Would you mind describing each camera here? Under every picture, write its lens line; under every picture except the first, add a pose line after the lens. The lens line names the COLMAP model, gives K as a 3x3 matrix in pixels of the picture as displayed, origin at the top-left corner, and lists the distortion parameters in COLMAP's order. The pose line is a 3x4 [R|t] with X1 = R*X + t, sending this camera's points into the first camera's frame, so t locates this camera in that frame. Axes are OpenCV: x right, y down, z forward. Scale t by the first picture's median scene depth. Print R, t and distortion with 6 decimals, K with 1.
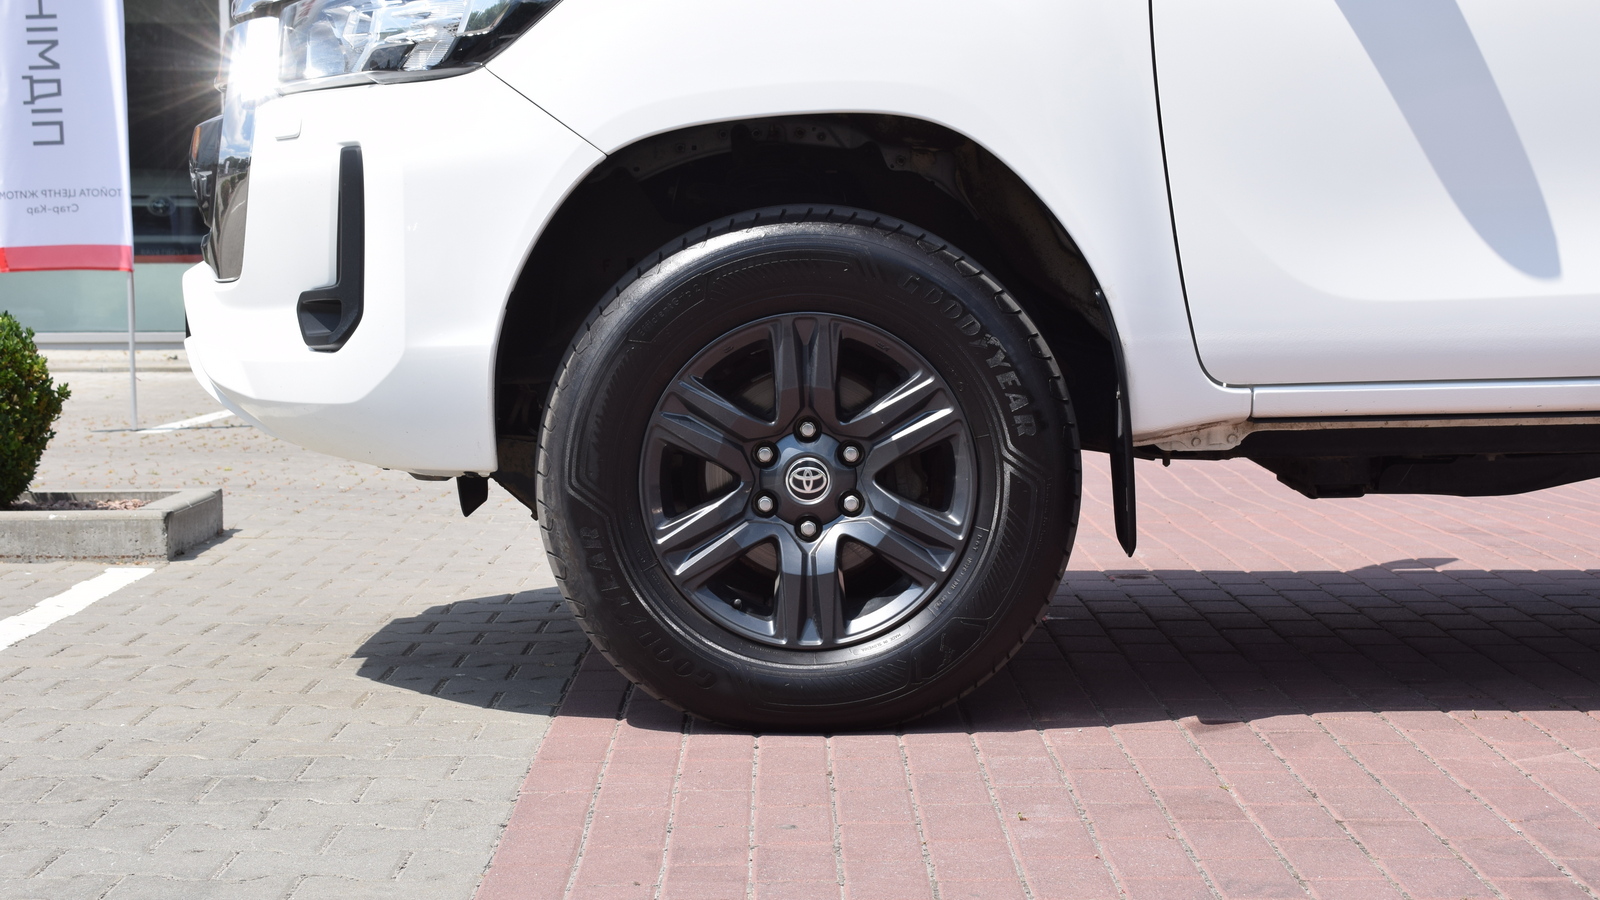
lens RADIAL K [[2871.3, 0, 801.1], [0, 2871.3, 451.9], [0, 0, 1]] dist [-0.009201, 0.000000]
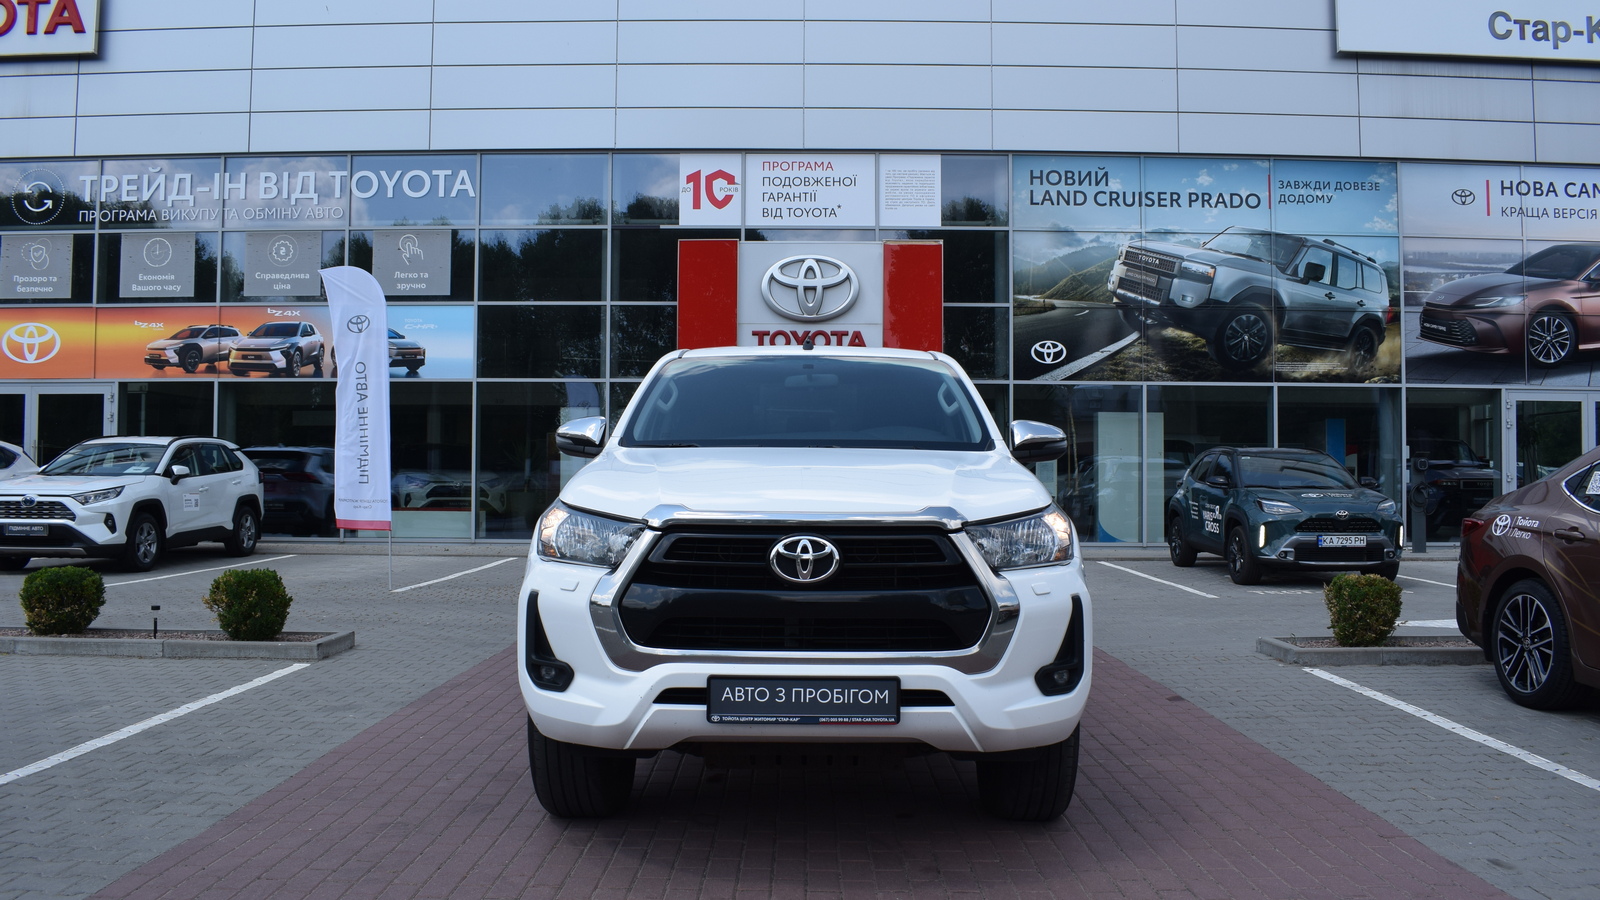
lens RADIAL K [[1204.0, 0, 816.3], [0, 1204.0, 444.7], [0, 0, 1]] dist [-0.094431, 0.010257]
pose [[0.999872, 0.010159, 0.012372, 0.400358], [-0.008889, 0.995079, -0.098687, -0.099891], [-0.013314, 0.098565, 0.995042, -0.307376]]
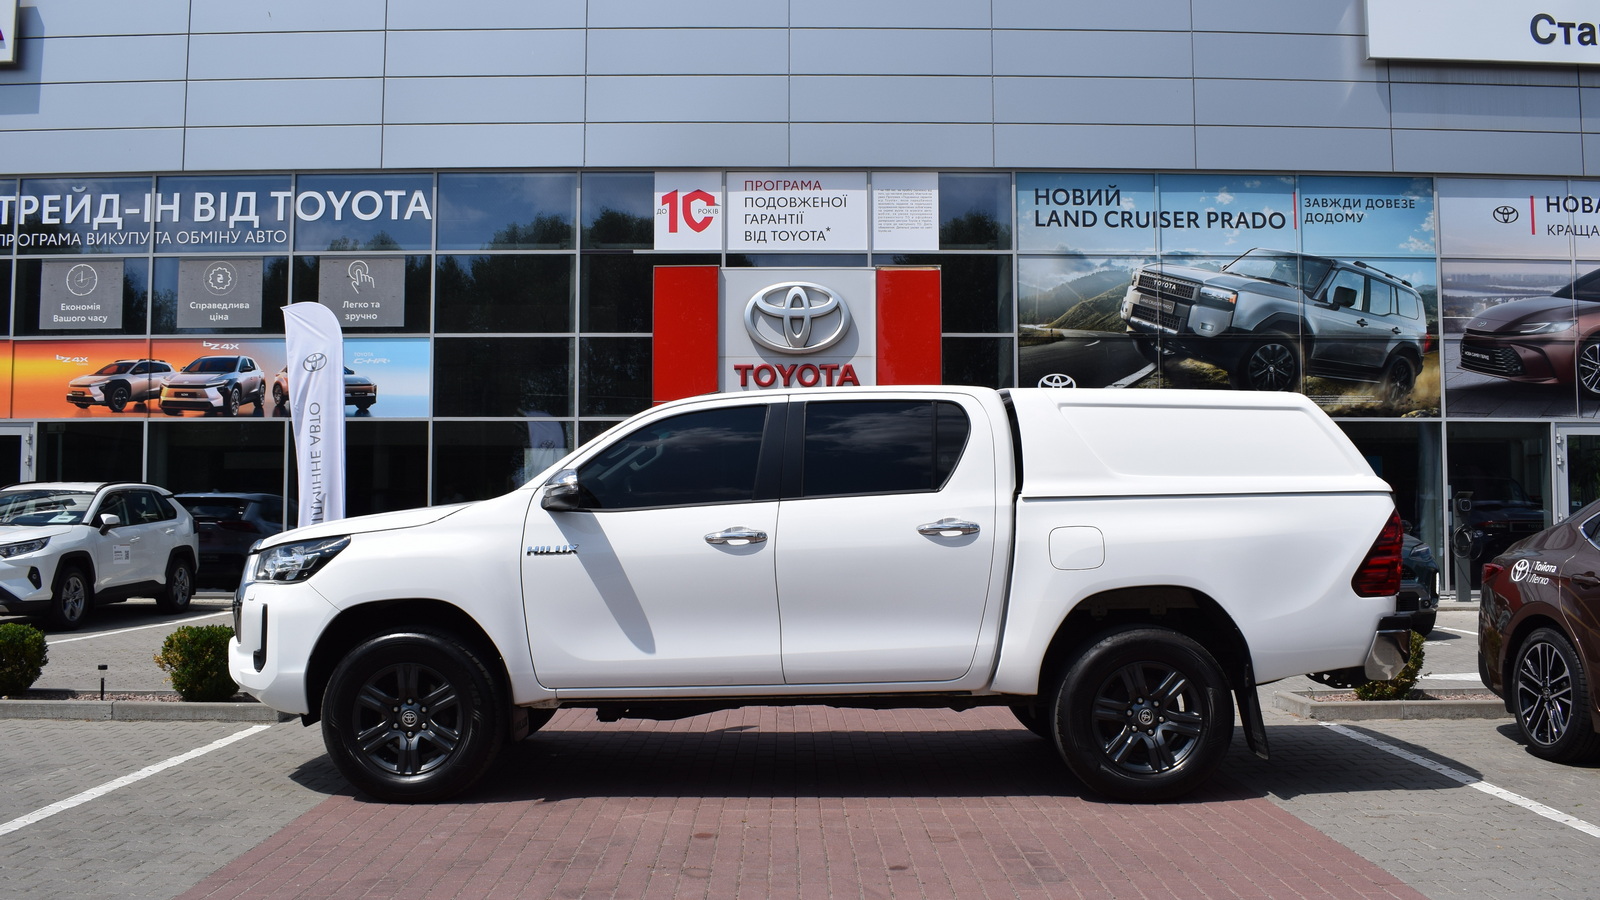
lens RADIAL K [[1350.1, 0, 815.4], [0, 1350.1, 446.4], [0, 0, 1]] dist [-0.095549, 0.018202]
pose [[0.999768, 0.005410, 0.020826, 0.396108], [-0.002697, 0.991753, -0.128138, -0.094488], [-0.021347, 0.128052, 0.991538, -0.429500]]
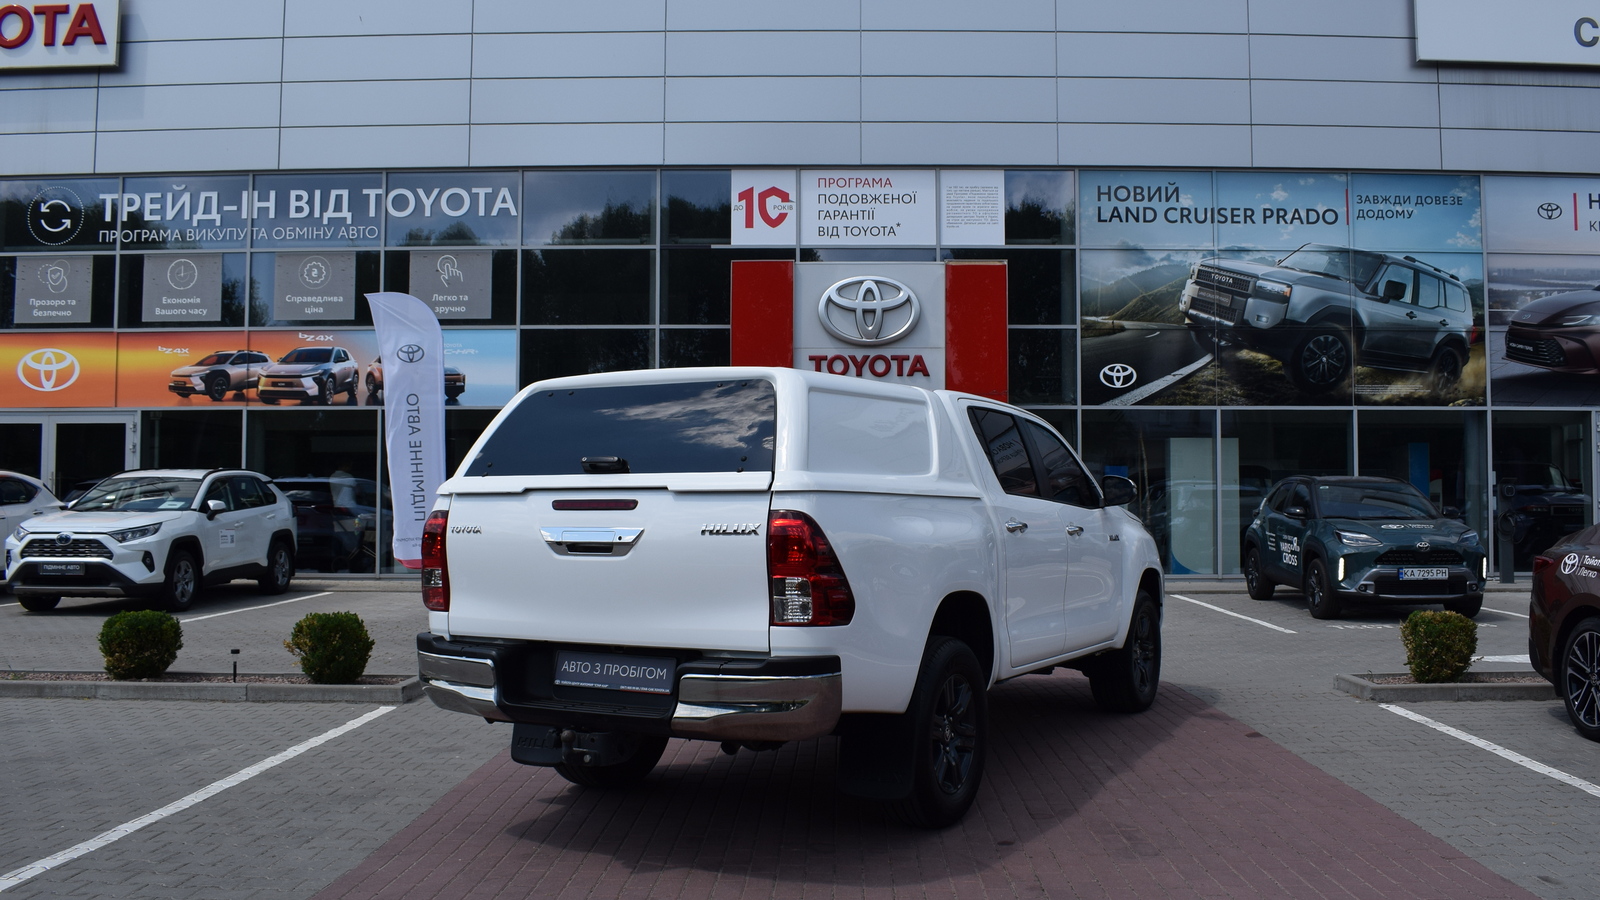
lens RADIAL K [[1312.3, 0, 860.9], [0, 1312.3, 446.2], [0, 0, 1]] dist [-0.099126, 0.014853]
pose [[0.999900, 0.005110, 0.013184, 0.339944], [-0.003597, 0.993664, -0.112332, -0.115148], [-0.013674, 0.112273, 0.993583, -0.497032]]
